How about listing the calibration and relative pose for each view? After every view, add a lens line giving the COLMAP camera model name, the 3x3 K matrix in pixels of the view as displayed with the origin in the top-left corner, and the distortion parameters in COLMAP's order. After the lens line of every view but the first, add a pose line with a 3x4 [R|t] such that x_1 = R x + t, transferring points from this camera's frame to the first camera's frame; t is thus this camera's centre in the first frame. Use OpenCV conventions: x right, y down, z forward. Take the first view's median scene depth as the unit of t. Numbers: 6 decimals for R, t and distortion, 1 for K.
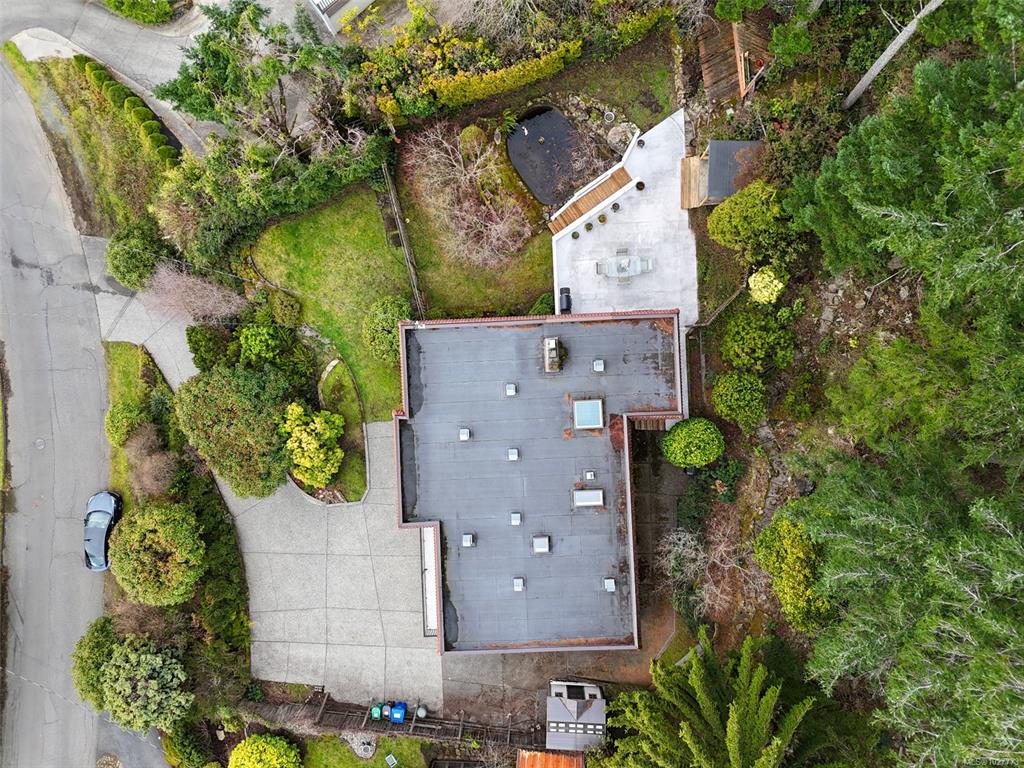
lens RADIAL K [[751.4, 0, 510.1], [0, 751.4, 382.1], [0, 0, 1]] dist [0.072798, -0.066915]
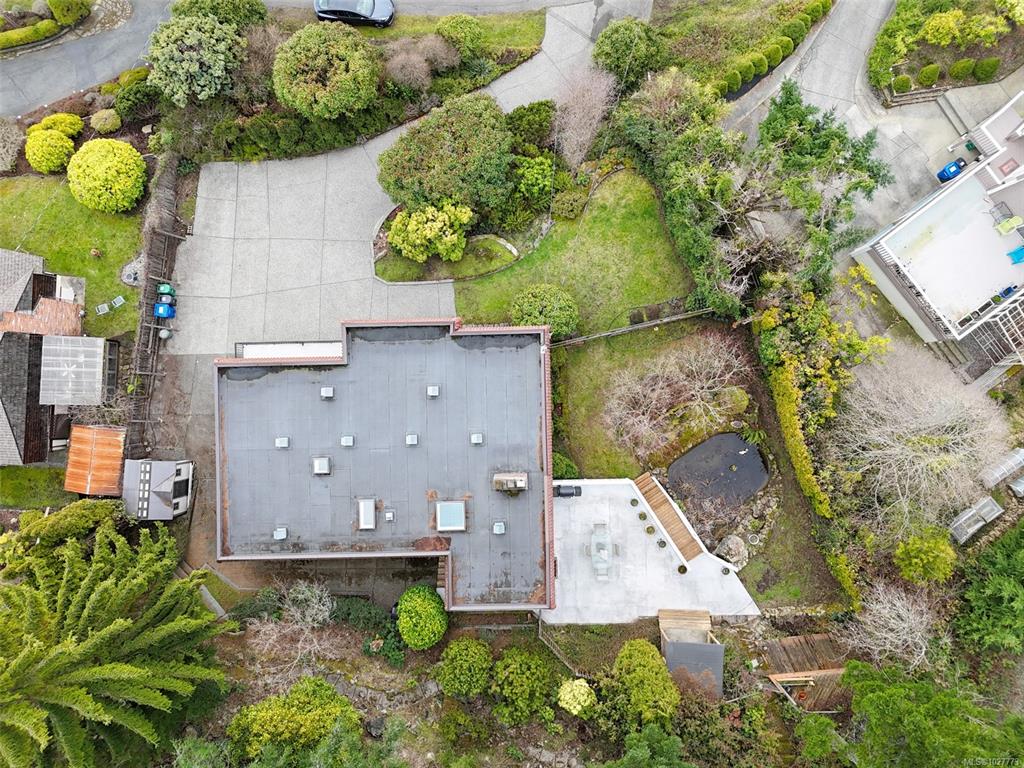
lens RADIAL K [[751.4, 0, 510.1], [0, 751.4, 382.1], [0, 0, 1]] dist [0.072798, -0.066915]
pose [[-0.020889, 0.999551, 0.021474, -0.088843], [-0.999380, -0.021484, 0.027876, -0.055045], [0.028325, -0.020878, 0.999381, 0.006813]]
